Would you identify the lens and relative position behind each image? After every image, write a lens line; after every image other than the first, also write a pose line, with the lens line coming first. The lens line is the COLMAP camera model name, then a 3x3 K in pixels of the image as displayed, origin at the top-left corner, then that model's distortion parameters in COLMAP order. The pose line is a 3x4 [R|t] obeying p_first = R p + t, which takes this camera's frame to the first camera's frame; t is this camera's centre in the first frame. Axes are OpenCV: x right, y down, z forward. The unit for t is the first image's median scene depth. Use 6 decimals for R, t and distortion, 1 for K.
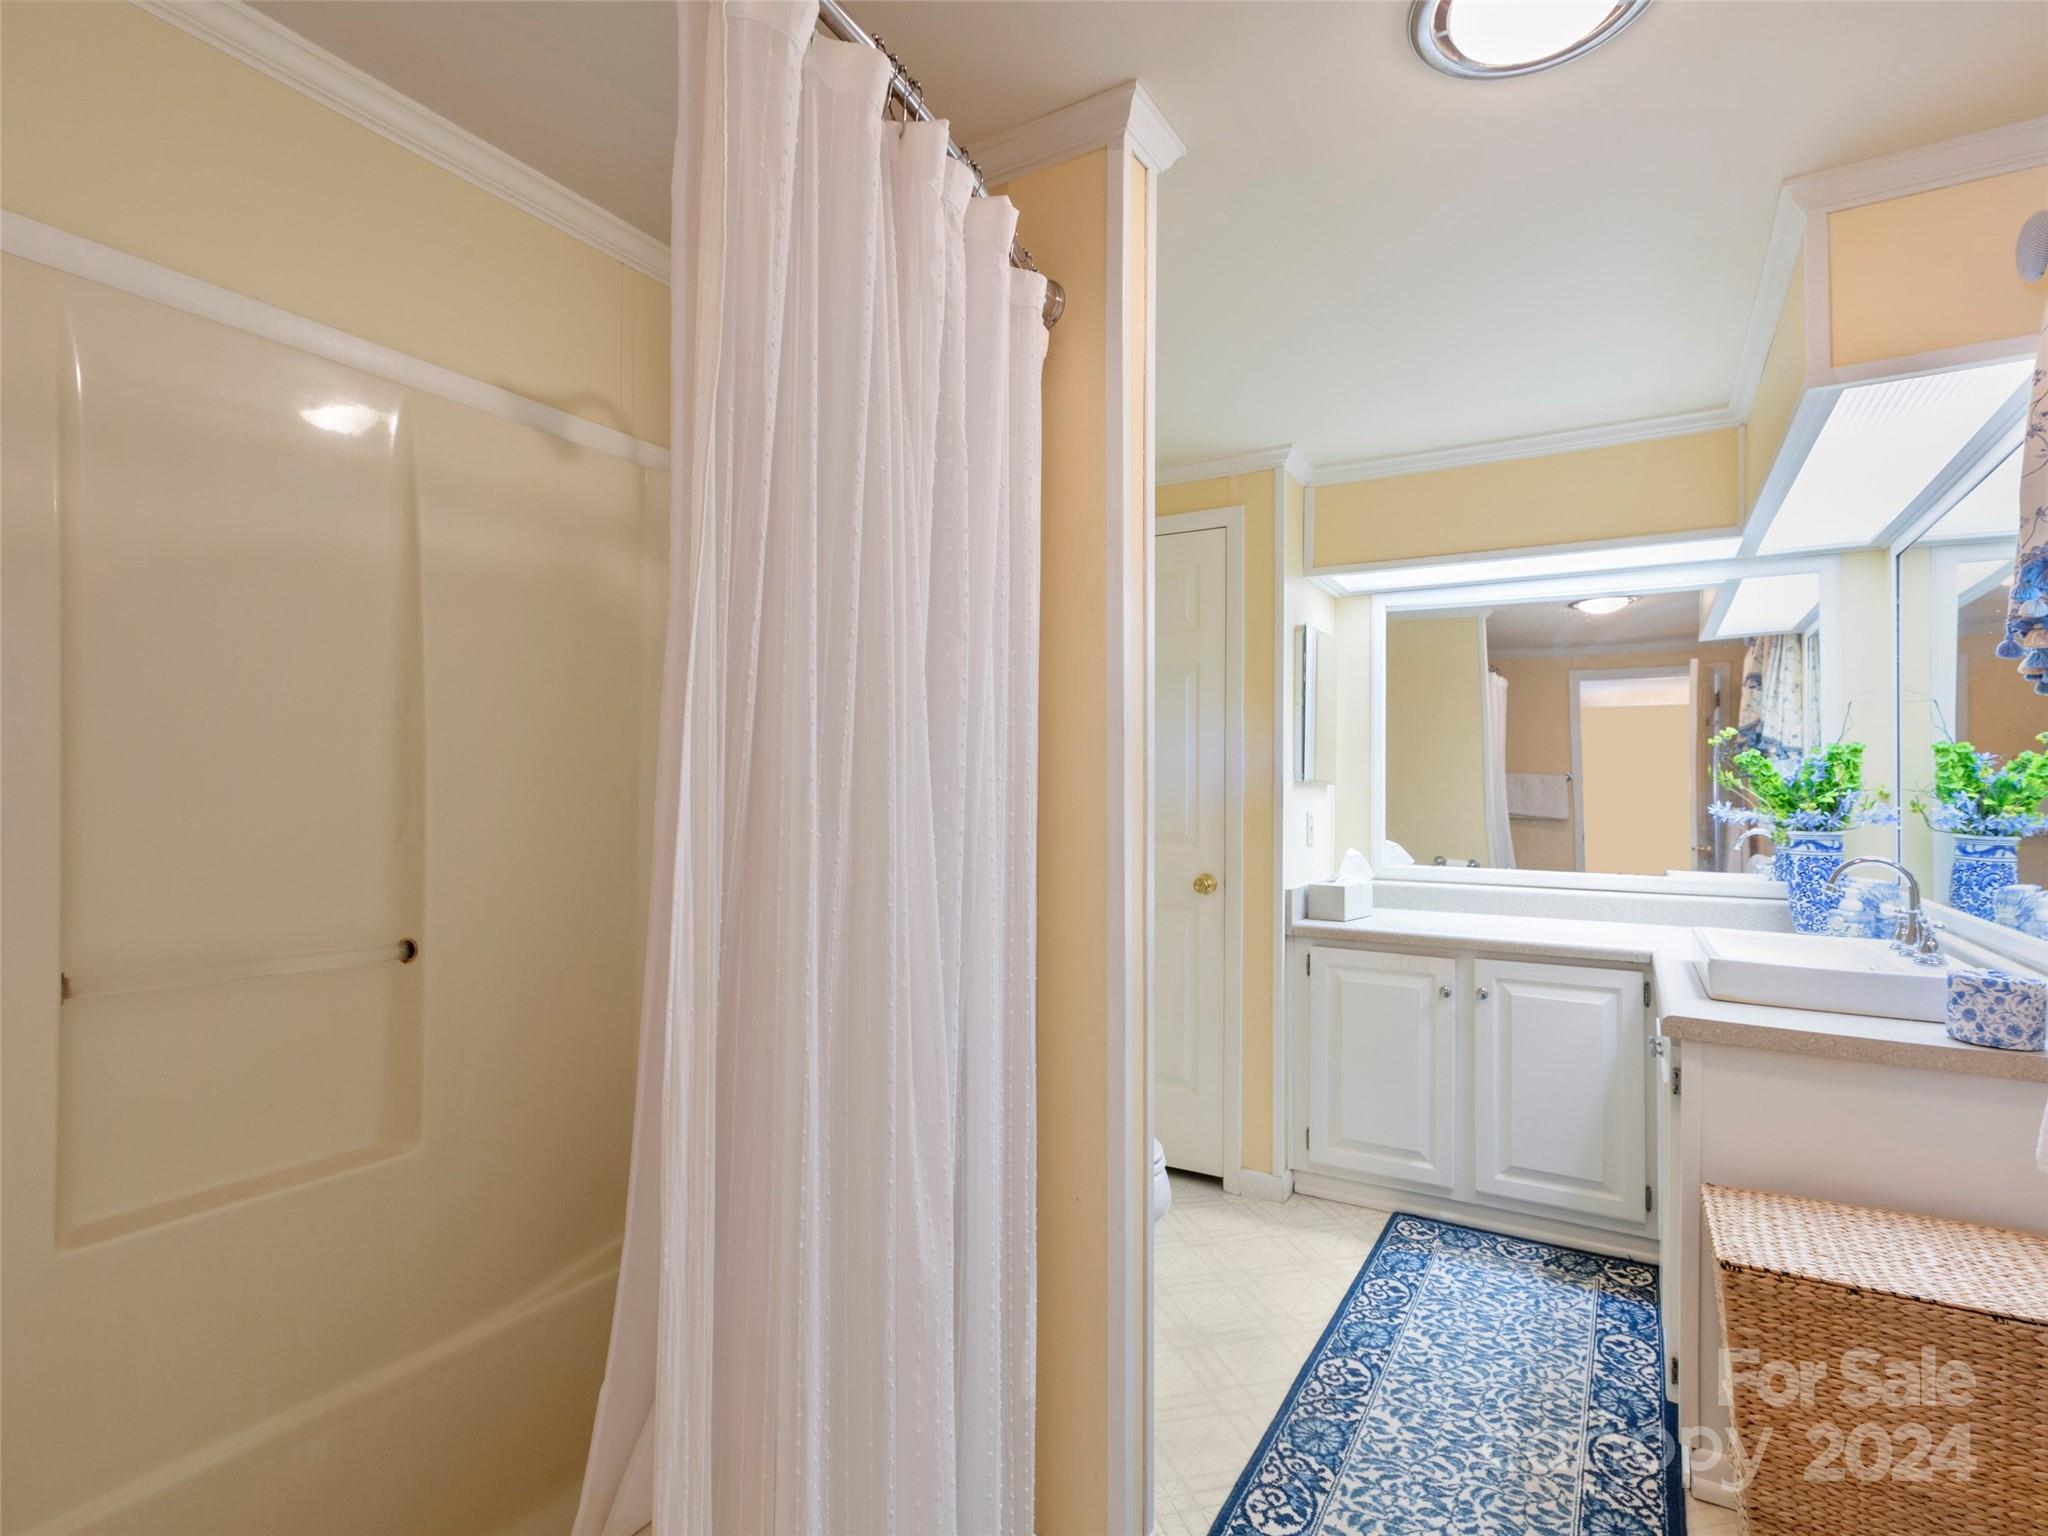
lens RADIAL K [[1052.3, 0, 1021.5], [0, 1052.3, 781.8], [0, 0, 1]] dist [-0.000960, 0.001496]
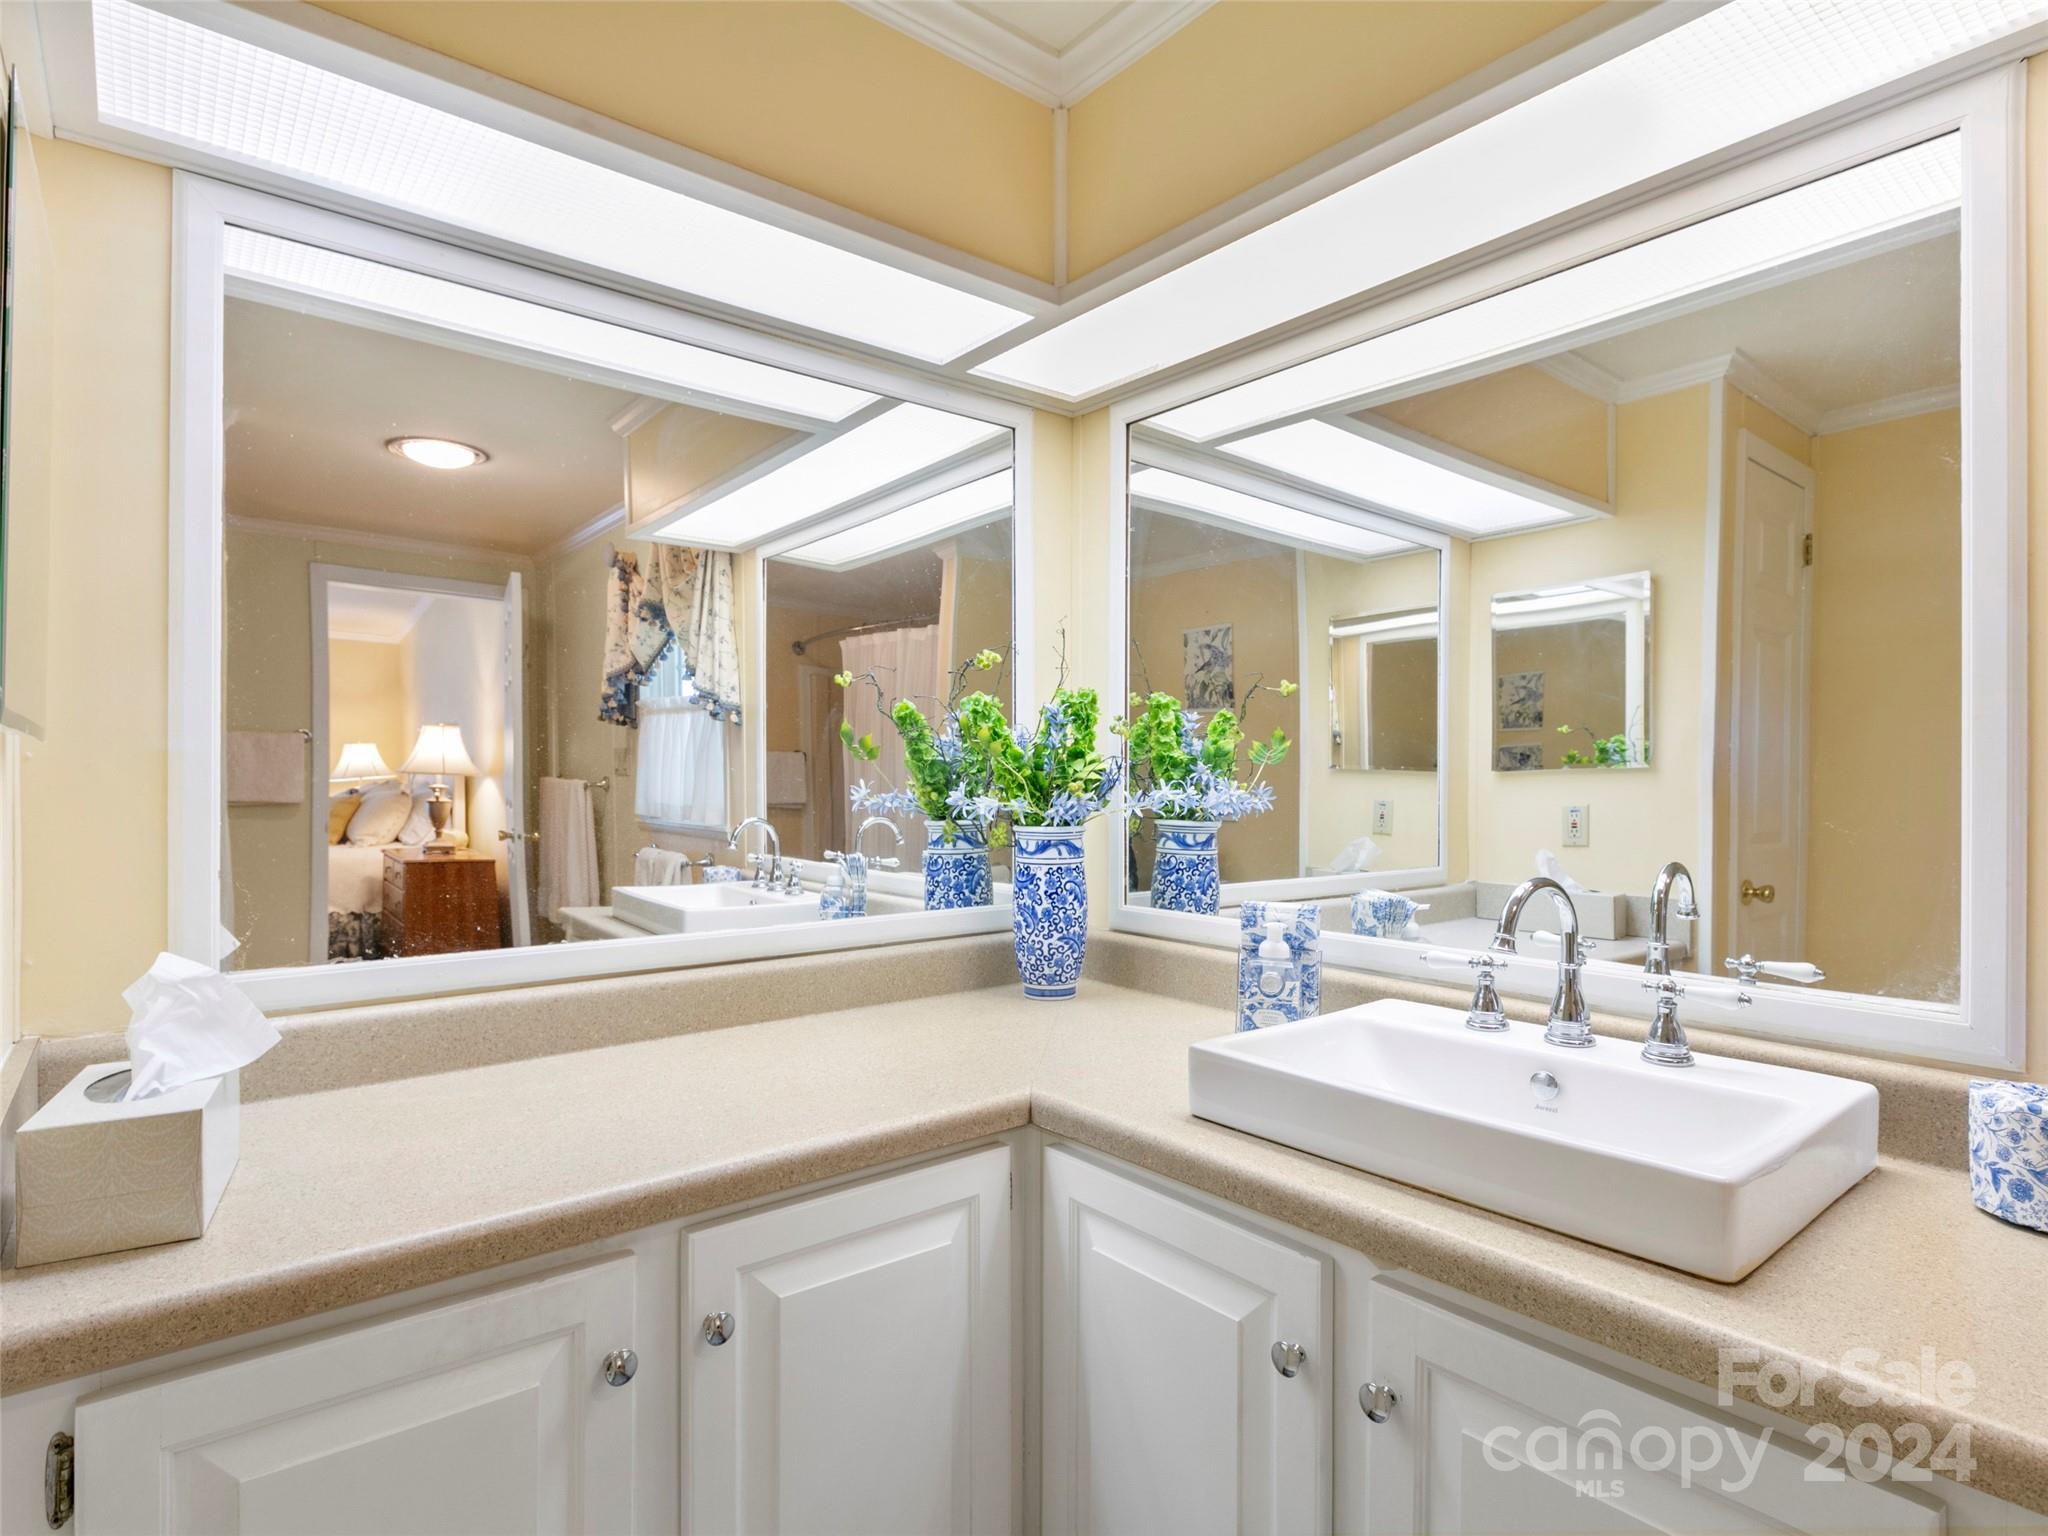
lens RADIAL K [[1085.1, 0, 1017.1], [0, 1085.1, 763.6], [0, 0, 1]] dist [-0.000137, -0.001215]
pose [[0.360810, -0.002622, 0.932636, 0.130341], [-0.007399, 0.999957, 0.005674, 0.005784], [-0.932610, -0.008948, 0.360775, 0.772877]]
